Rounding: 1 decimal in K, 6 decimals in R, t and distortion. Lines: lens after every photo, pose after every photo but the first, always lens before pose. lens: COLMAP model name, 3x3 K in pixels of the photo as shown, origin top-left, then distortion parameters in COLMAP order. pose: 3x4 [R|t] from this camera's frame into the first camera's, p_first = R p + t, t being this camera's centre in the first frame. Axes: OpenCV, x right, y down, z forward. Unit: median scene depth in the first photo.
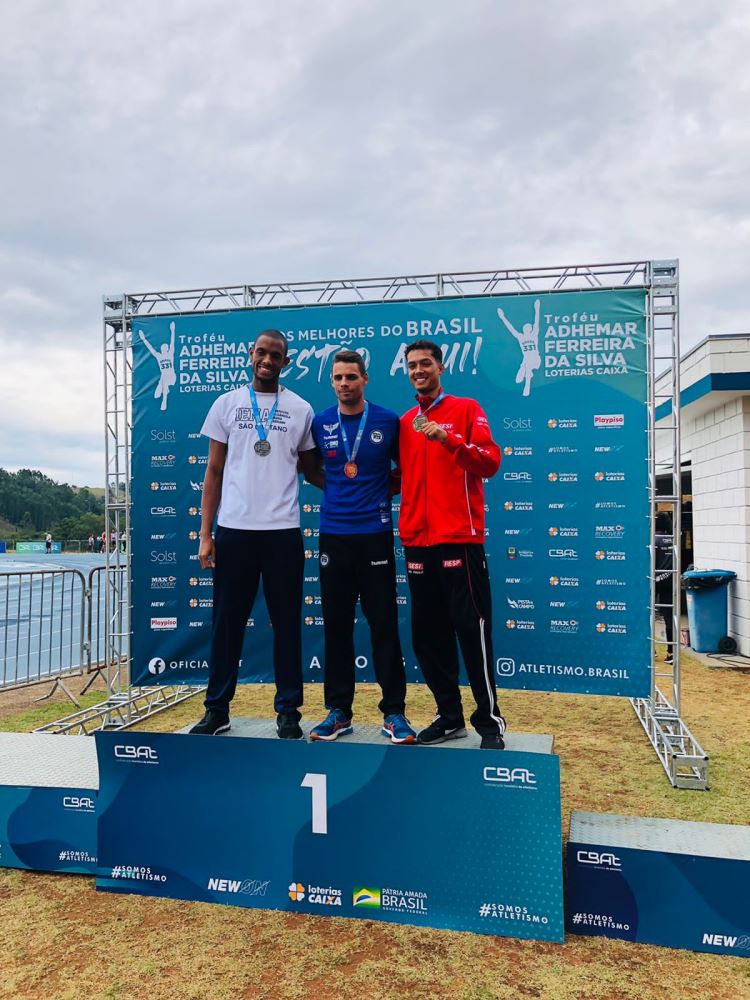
lens RADIAL K [[789.4, 0, 384.7], [0, 789.4, 488.4], [0, 0, 1]] dist [0.057273, -0.086501]
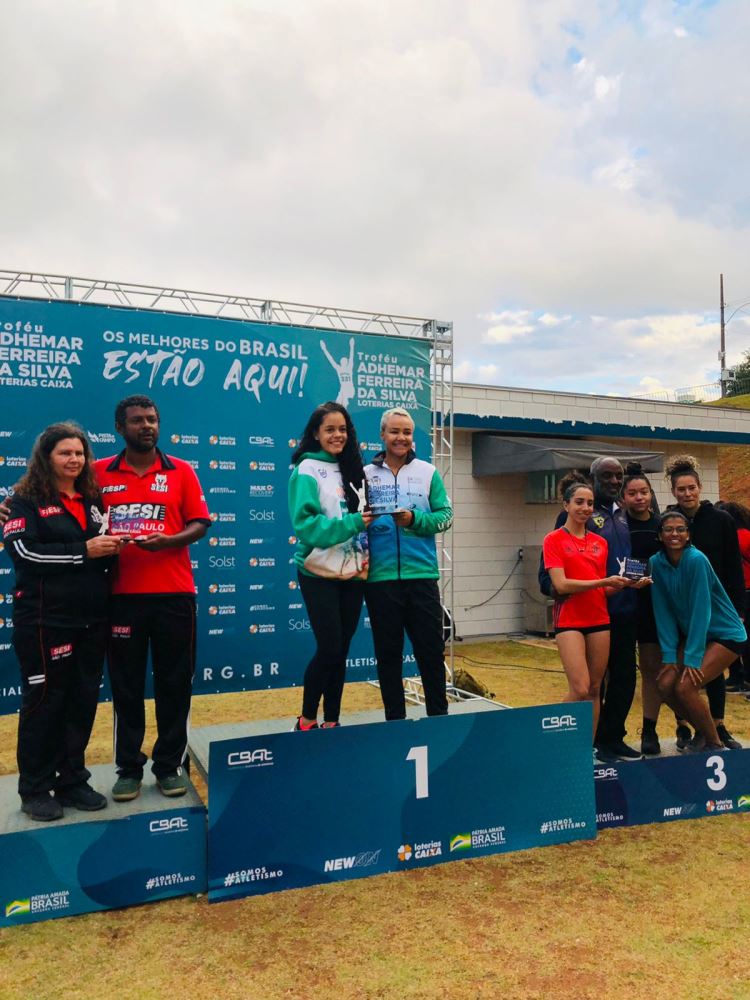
lens RADIAL K [[735.4, 0, 366.2], [0, 735.4, 524.5], [0, 0, 1]] dist [0.003405, -0.024438]
pose [[0.840409, 0.006131, 0.541918, -0.373149], [-0.022222, 0.999485, 0.023155, 0.008268], [-0.541497, -0.031502, 0.840112, 0.084001]]
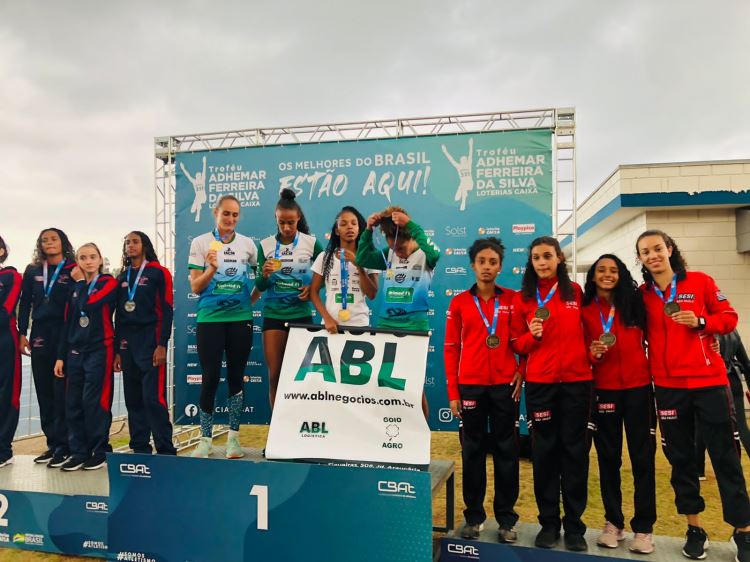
lens RADIAL K [[592.0, 0, 390.2], [0, 592.0, 284.8], [0, 0, 1]] dist [0.057273, -0.086501]
pose [[0.999650, 0.000621, -0.026430, 0.083812], [-0.000497, 0.999989, 0.004711, 0.004793], [0.026433, -0.004696, 0.999640, -0.007598]]
